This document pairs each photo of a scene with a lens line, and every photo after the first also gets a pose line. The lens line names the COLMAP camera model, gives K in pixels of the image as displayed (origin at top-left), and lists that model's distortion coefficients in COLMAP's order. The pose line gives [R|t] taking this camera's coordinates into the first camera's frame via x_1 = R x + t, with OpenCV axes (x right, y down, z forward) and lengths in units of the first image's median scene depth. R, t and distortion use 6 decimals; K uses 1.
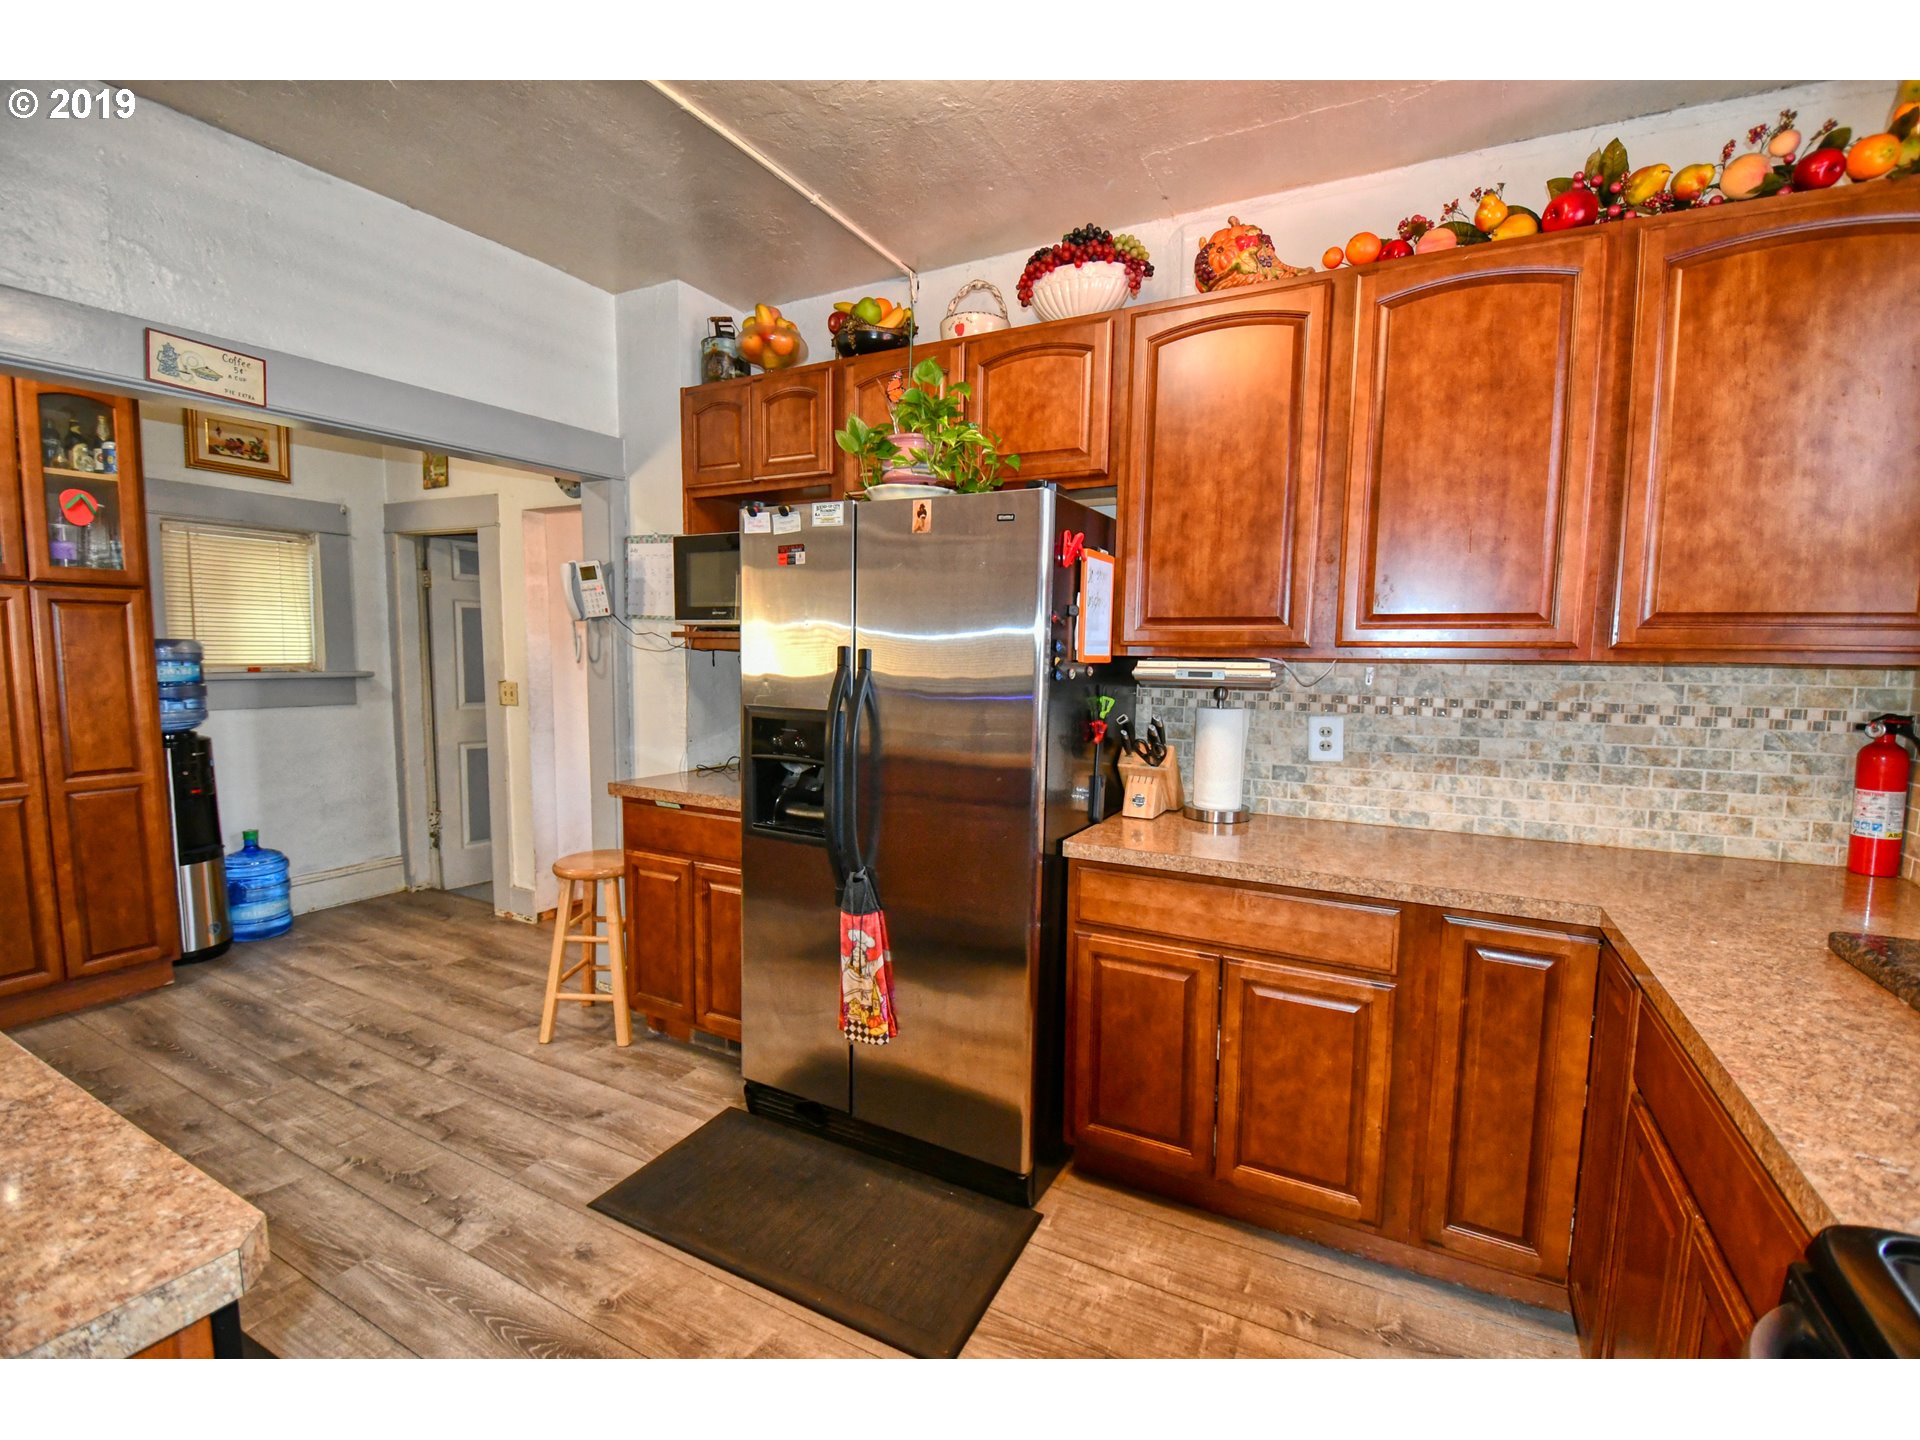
lens RADIAL K [[838.1, 0, 950.5], [0, 838.1, 732.2], [0, 0, 1]] dist [0.008270, -0.017089]
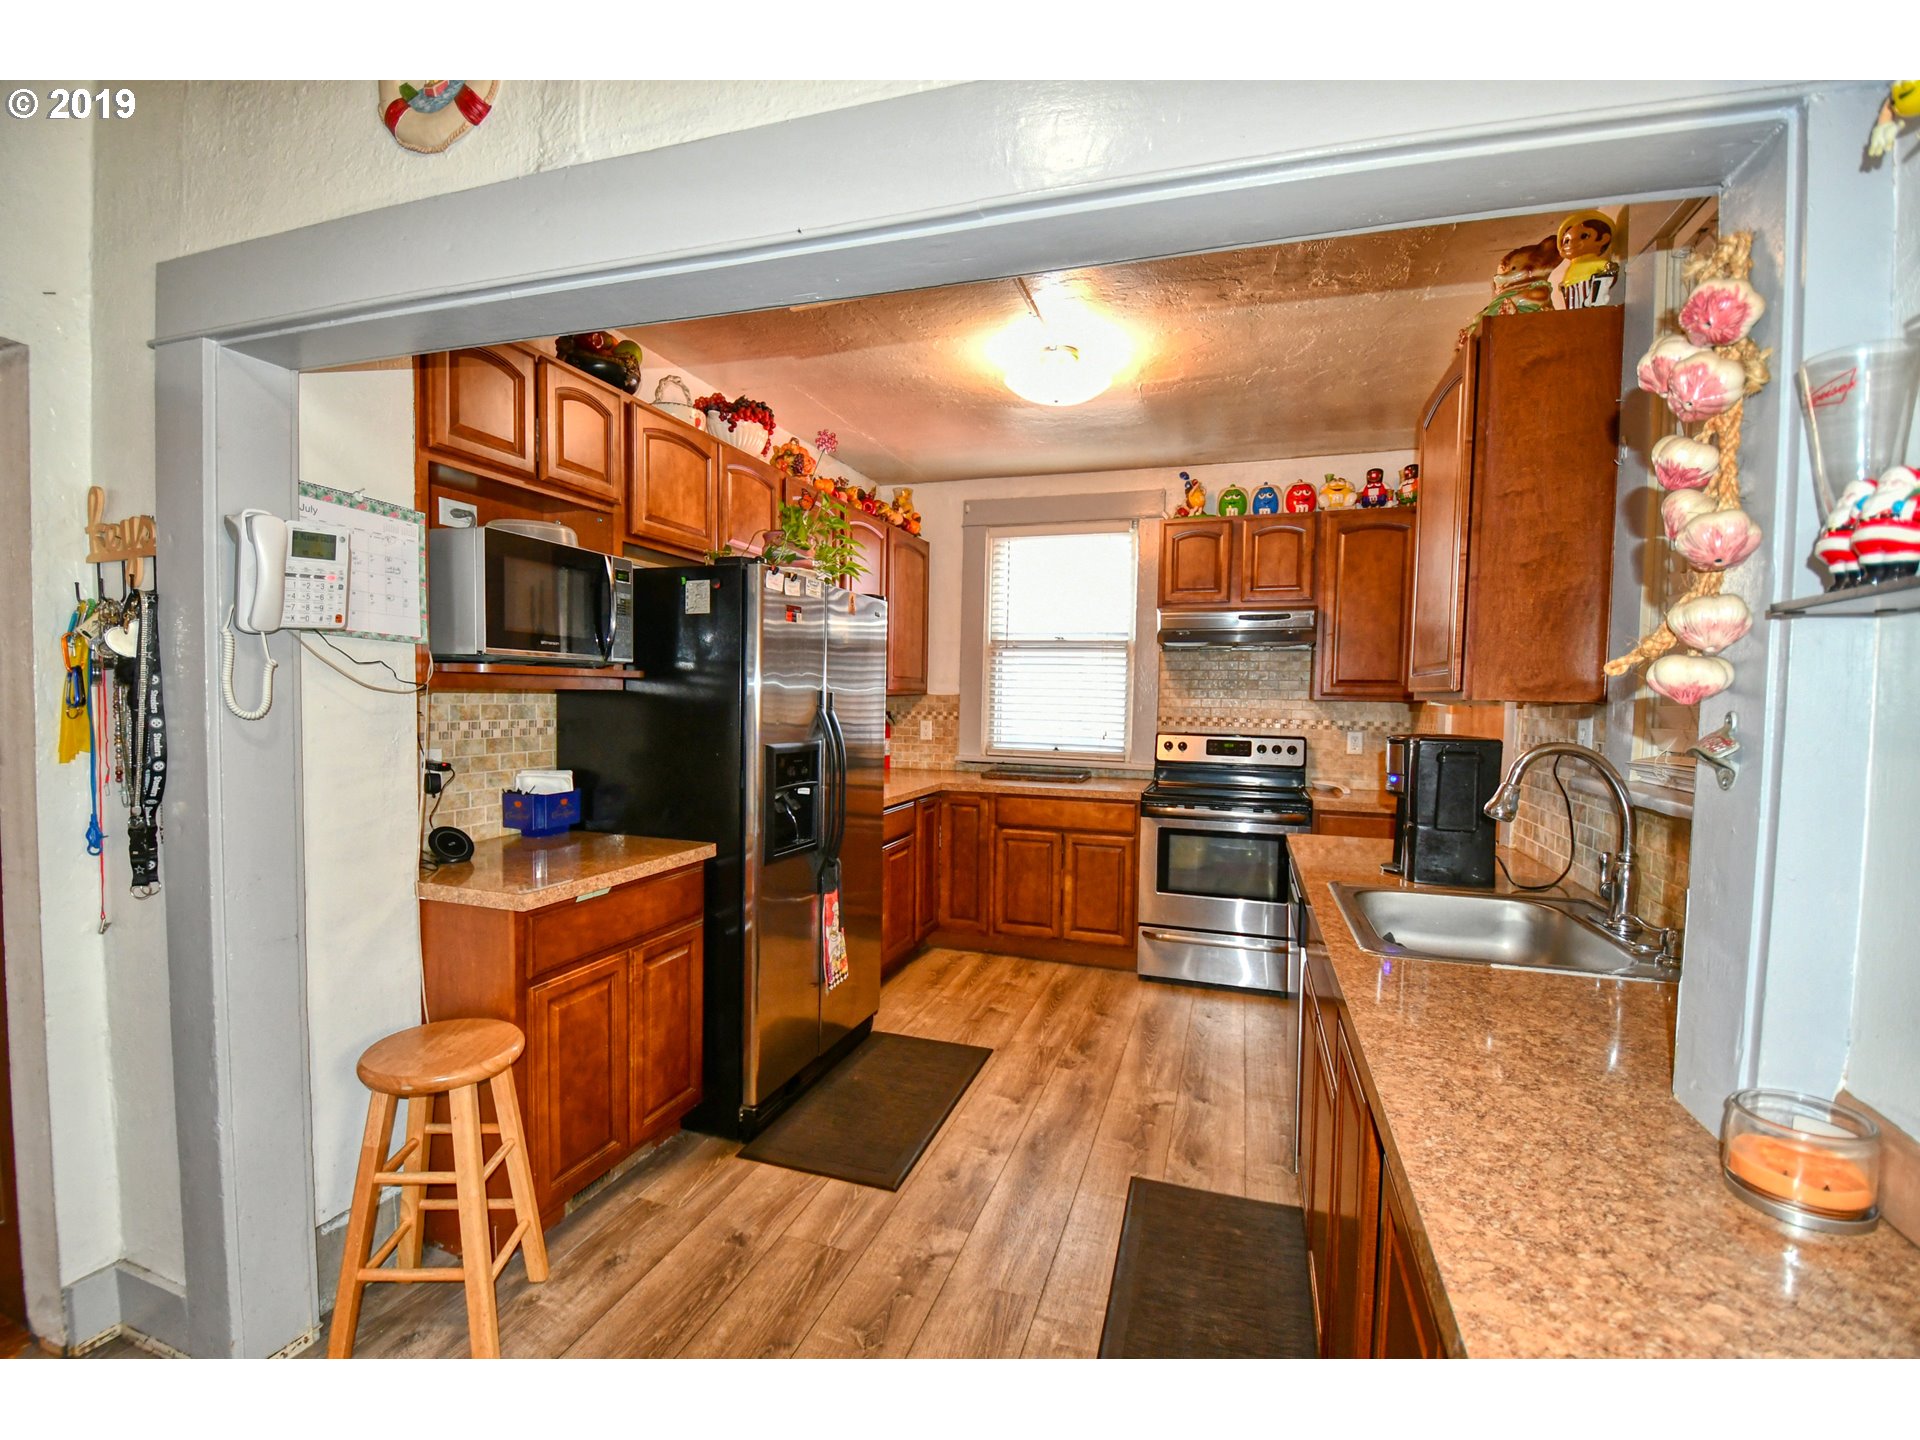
lens RADIAL K [[838.1, 0, 961.3], [0, 838.1, 729.1], [0, 0, 1]] dist [0.008270, -0.017089]
pose [[-0.162514, -0.057419, 0.985034, -1.035903], [0.072069, 0.994948, 0.069887, -0.084442], [-0.984071, 0.082348, -0.157555, 0.708824]]
